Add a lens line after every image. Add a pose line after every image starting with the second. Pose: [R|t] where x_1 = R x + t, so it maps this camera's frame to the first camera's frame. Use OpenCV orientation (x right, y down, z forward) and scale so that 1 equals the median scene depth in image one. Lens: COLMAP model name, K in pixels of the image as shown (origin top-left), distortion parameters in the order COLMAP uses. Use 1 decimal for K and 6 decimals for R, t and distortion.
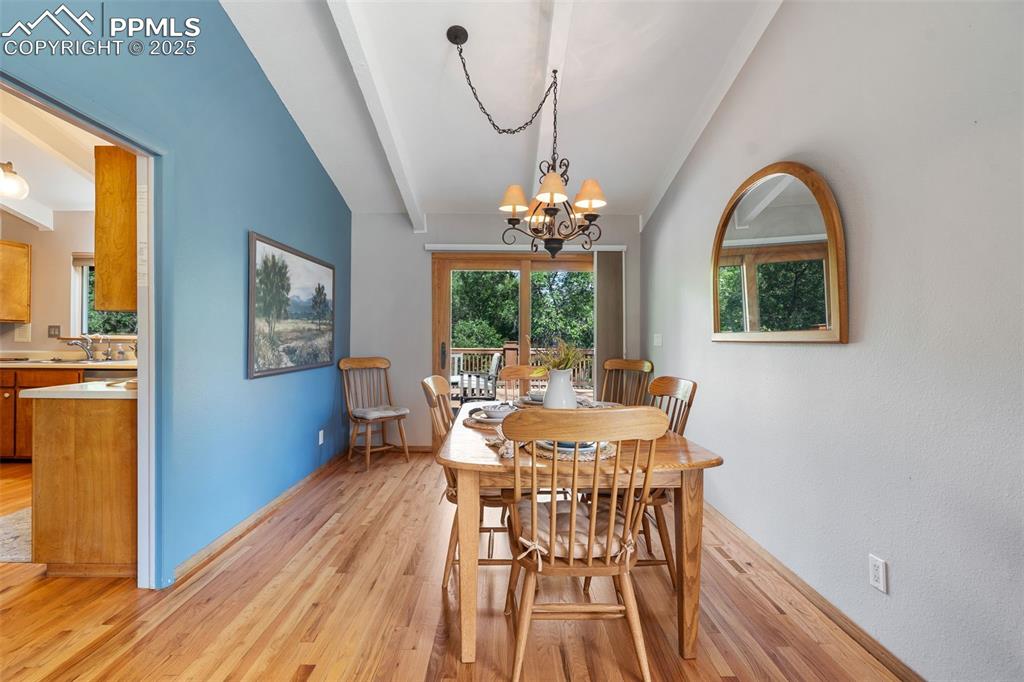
lens RADIAL K [[473.1, 0, 505.6], [0, 473.1, 334.0], [0, 0, 1]] dist [0.000228, -0.000389]
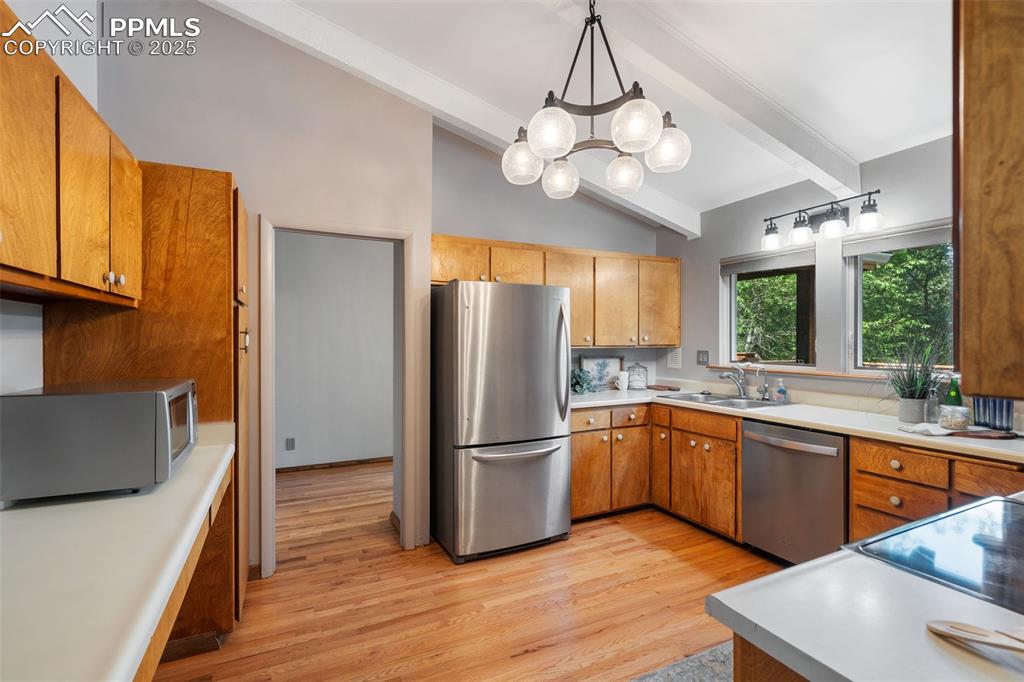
lens RADIAL K [[473.1, 0, 506.4], [0, 473.1, 340.7], [0, 0, 1]] dist [0.000228, -0.000389]
pose [[0.436097, -0.005565, -0.899882, -0.359781], [0.011278, 0.999936, -0.000718, -0.038997], [0.899829, -0.009836, 0.436132, 0.329977]]
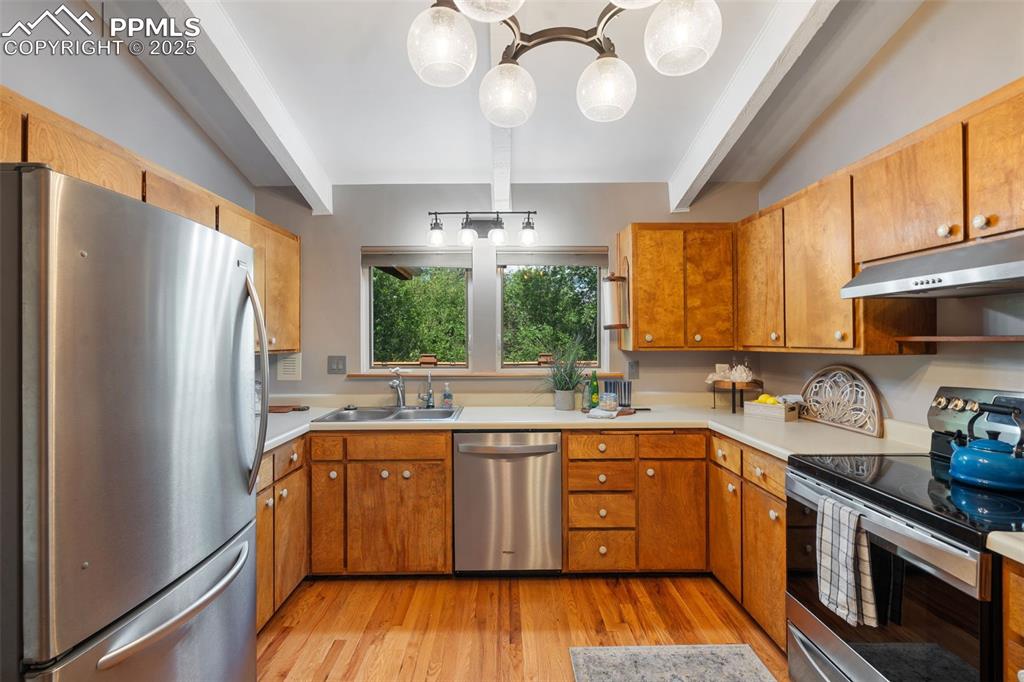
lens RADIAL K [[473.1, 0, 508.4], [0, 473.1, 337.4], [0, 0, 1]] dist [0.000228, -0.000389]
pose [[0.999799, -0.011346, 0.016505, -0.729369], [0.011306, 0.999933, 0.002528, -0.043540], [-0.016533, -0.002341, 0.999861, 0.329275]]
